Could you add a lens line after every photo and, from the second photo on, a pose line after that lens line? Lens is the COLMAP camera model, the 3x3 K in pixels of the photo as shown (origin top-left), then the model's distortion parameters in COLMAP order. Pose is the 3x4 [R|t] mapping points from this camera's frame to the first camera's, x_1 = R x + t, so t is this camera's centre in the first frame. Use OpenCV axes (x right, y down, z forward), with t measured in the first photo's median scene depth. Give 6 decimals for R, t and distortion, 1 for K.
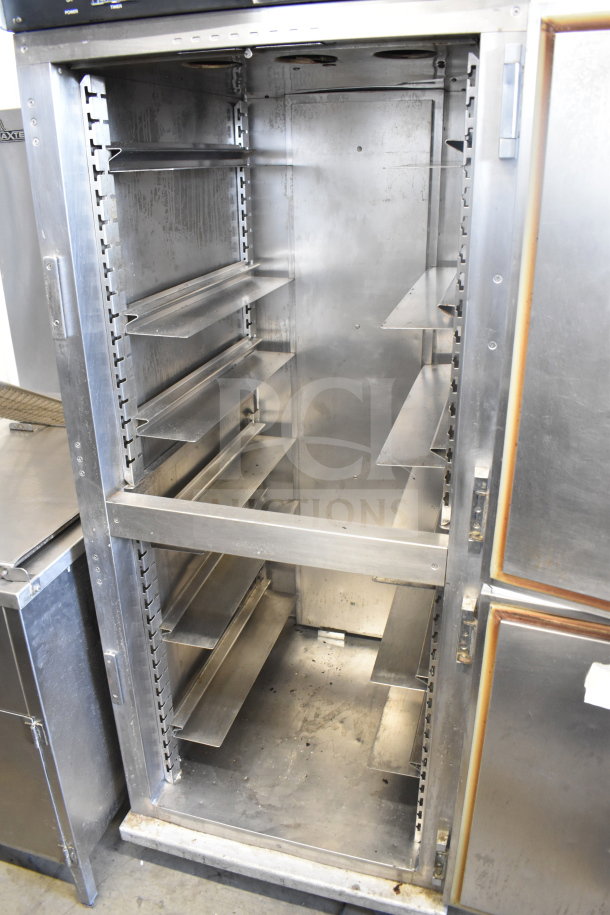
lens RADIAL K [[701.5, 0, 305.0], [0, 701.5, 457.5], [0, 0, 1]] dist [-0.086742, 0.003805]
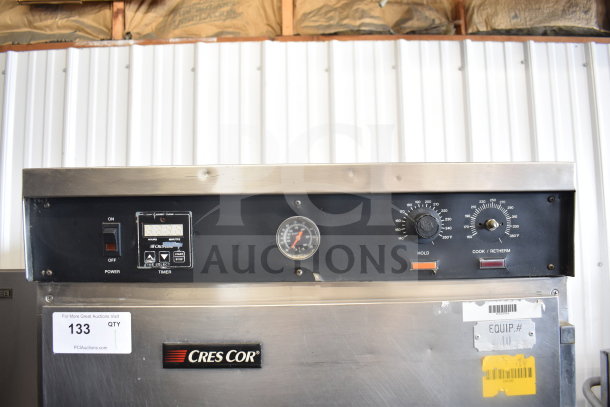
lens RADIAL K [[467.7, 0, 305.0], [0, 467.7, 203.5], [0, 0, 1]] dist [-0.086742, 0.003805]
pose [[0.959721, 0.029266, 0.279427, -0.199377], [0.104929, 0.885259, -0.453107, -0.313000], [-0.260626, 0.464176, 0.846531, 0.241032]]
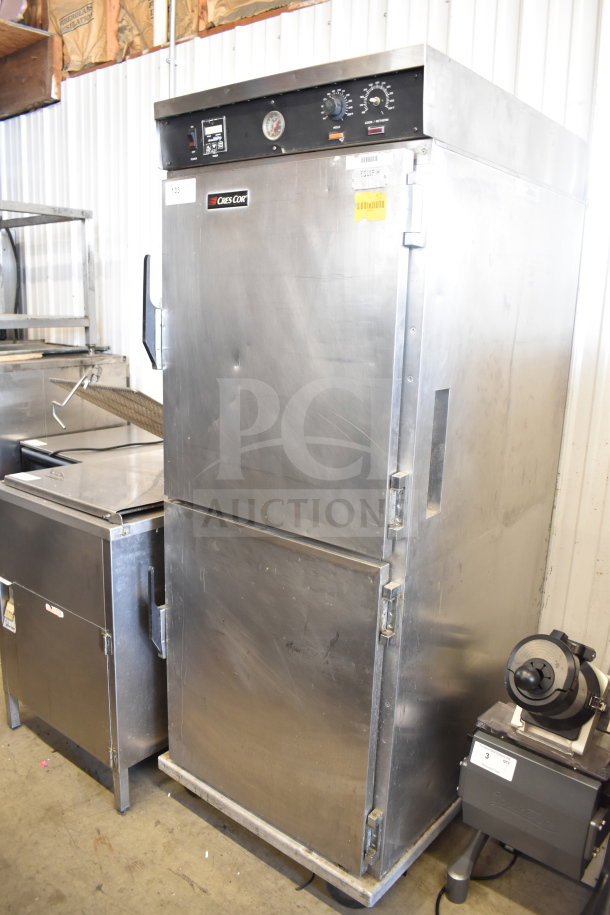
lens RADIAL K [[701.5, 0, 305.0], [0, 701.5, 457.5], [0, 0, 1]] dist [-0.086742, 0.003805]
pose [[0.921549, 0.136429, -0.363504, 0.452027], [-0.199248, 0.969727, -0.141175, 0.168755], [0.333239, 0.202527, 0.920834, -0.235739]]
